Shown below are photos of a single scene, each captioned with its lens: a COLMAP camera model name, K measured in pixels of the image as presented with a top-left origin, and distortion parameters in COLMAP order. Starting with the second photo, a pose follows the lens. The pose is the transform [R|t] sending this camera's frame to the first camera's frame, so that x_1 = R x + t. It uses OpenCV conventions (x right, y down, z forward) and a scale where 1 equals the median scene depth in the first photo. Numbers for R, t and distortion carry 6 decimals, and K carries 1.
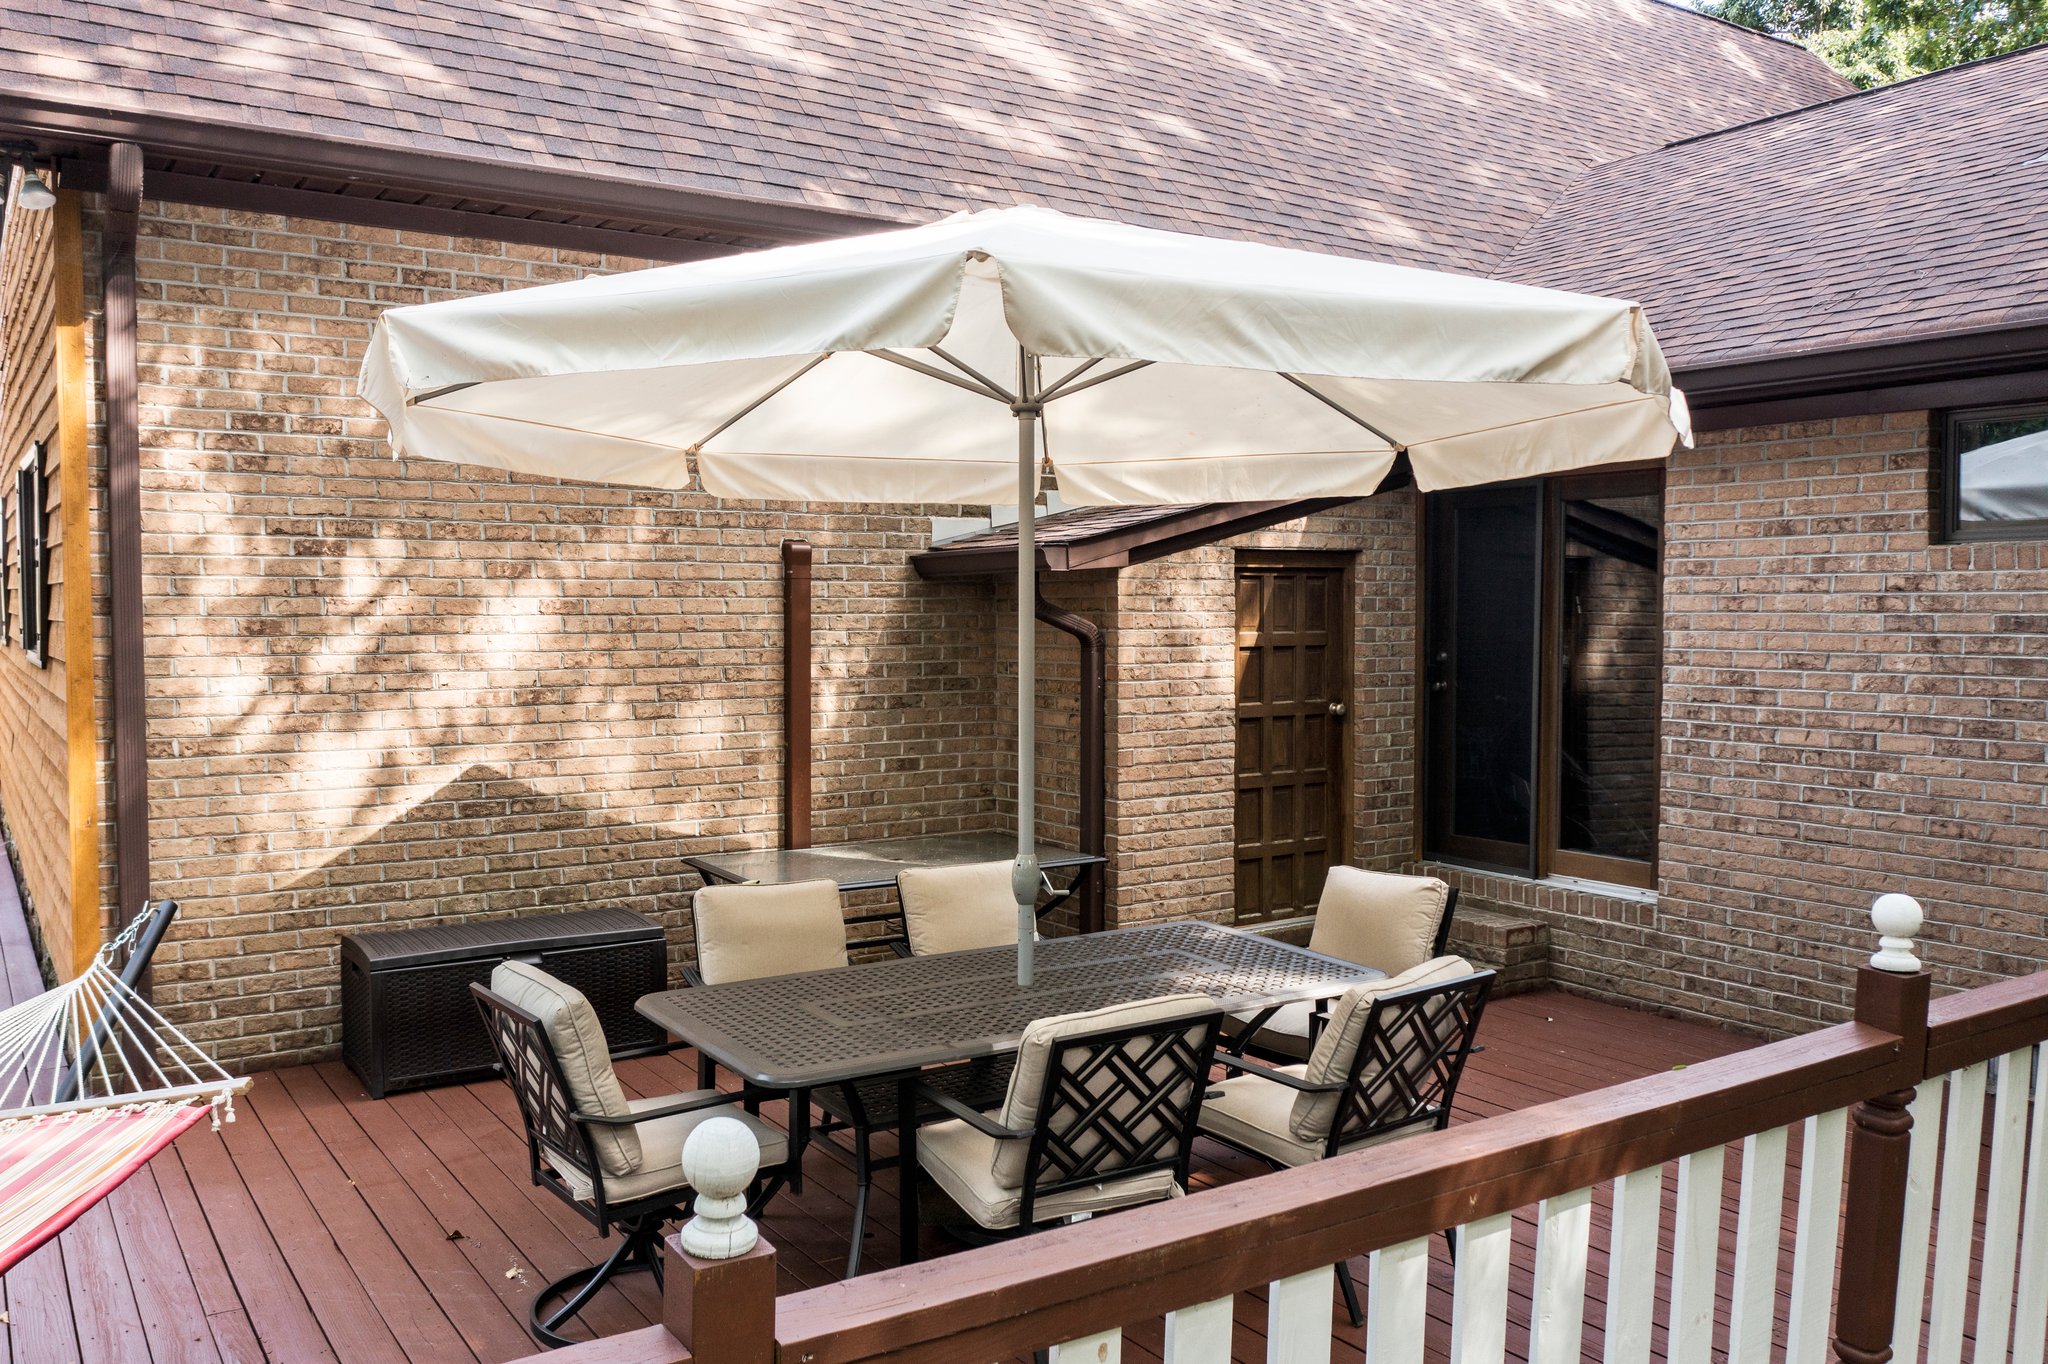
lens RADIAL K [[1639.3, 0, 1024.0], [0, 1639.3, 682.0], [0, 0, 1]] dist [-0.015642, 0.008071]
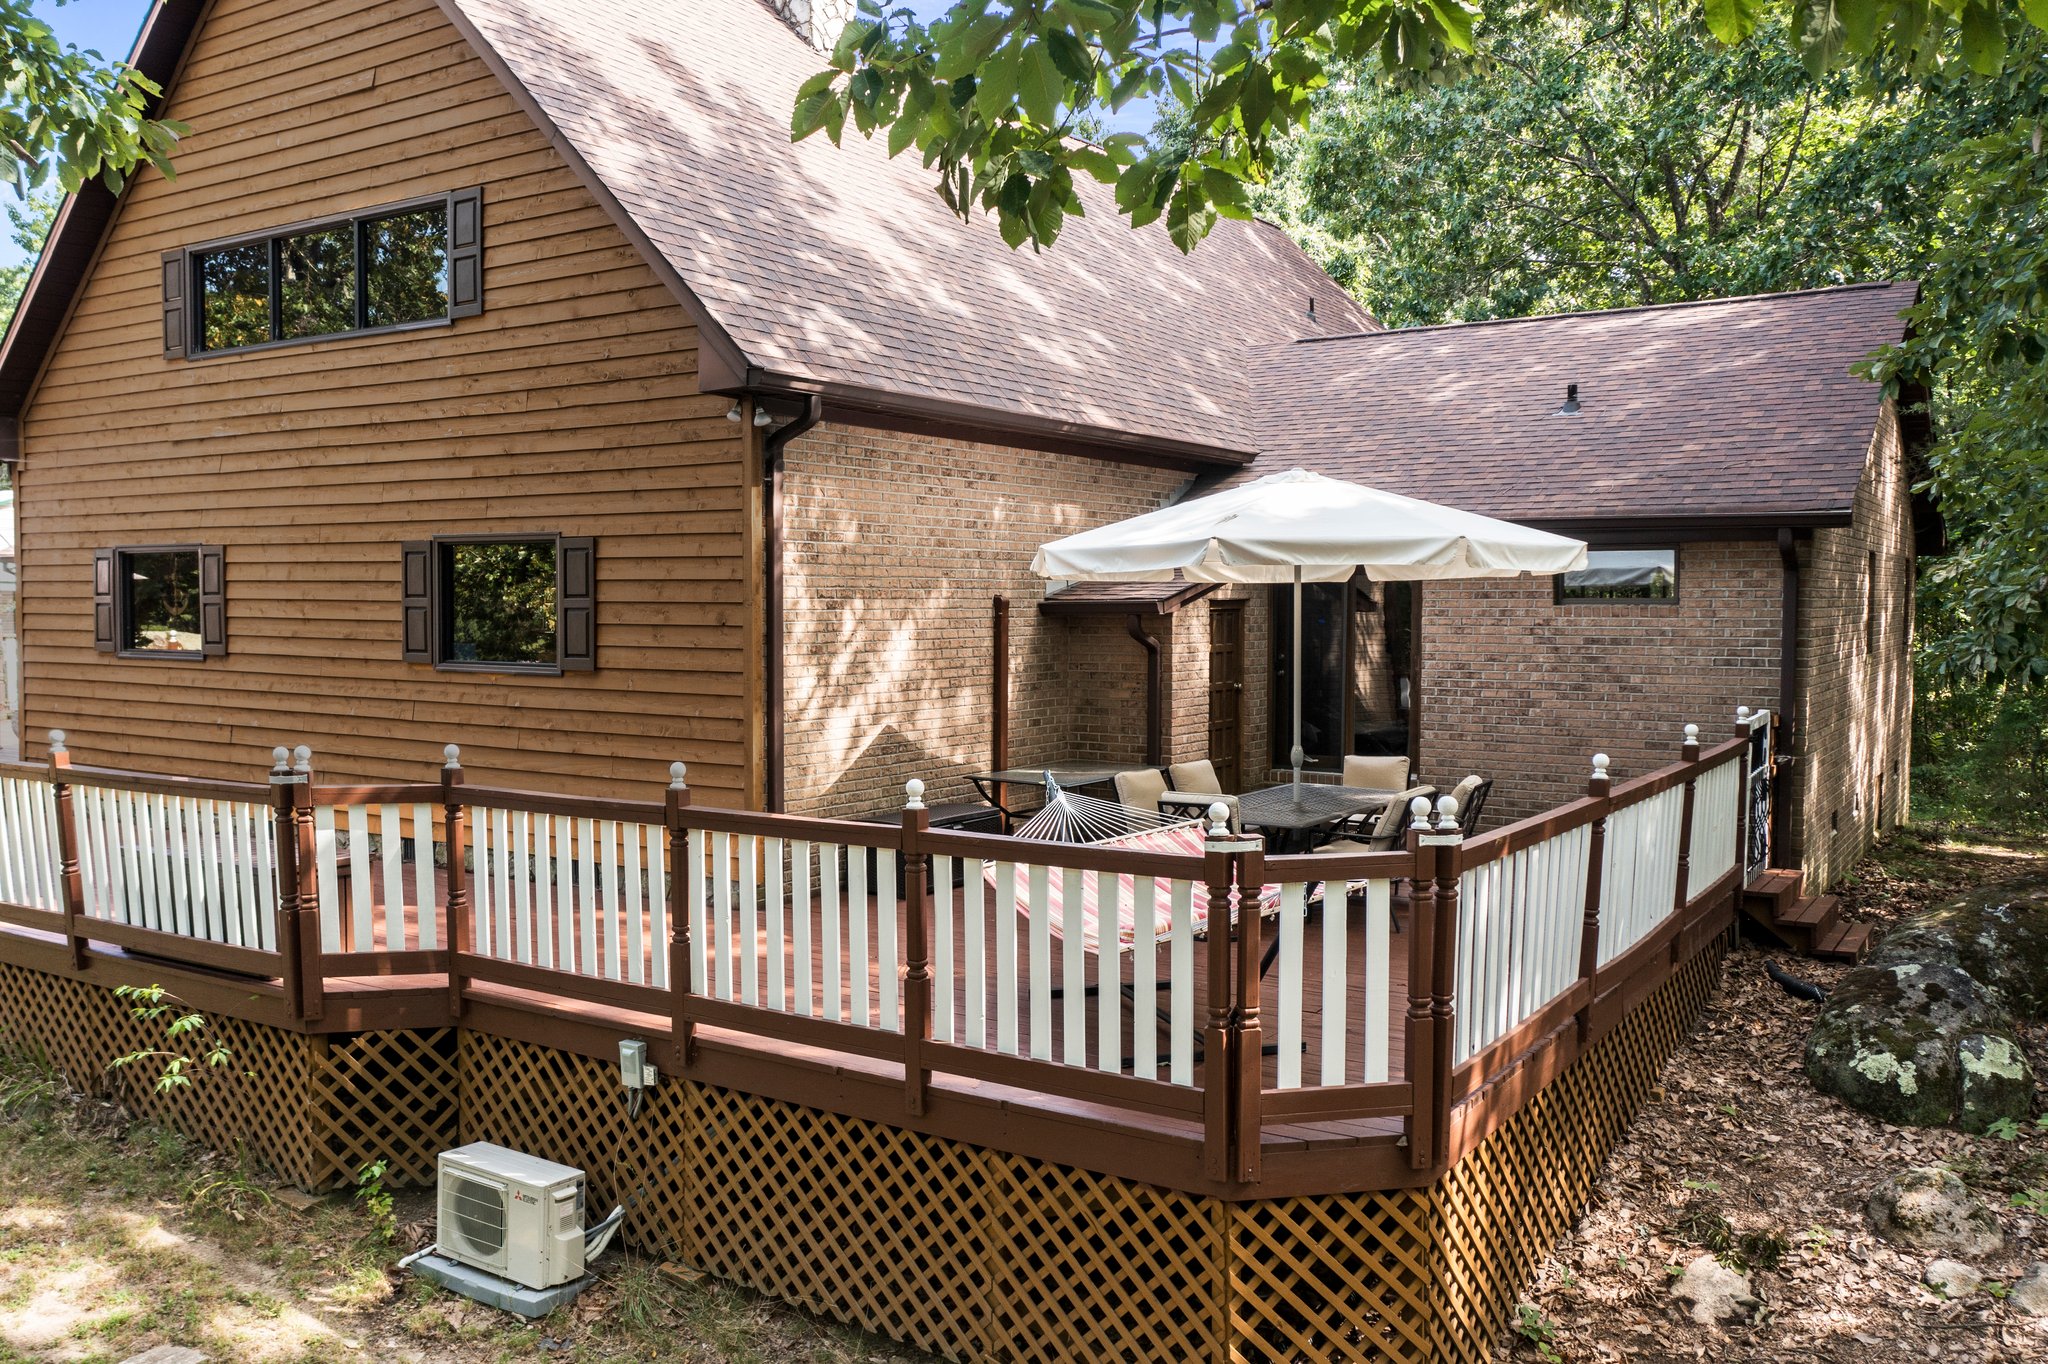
lens RADIAL K [[1662.0, 0, 1024.0], [0, 1662.0, 682.0], [0, 0, 1]] dist [-0.020051, 0.012517]
pose [[0.917422, -0.018470, 0.397486, -0.928700], [0.016528, 0.999829, 0.008312, -0.008993], [-0.397571, -0.001056, 0.917571, -0.727883]]
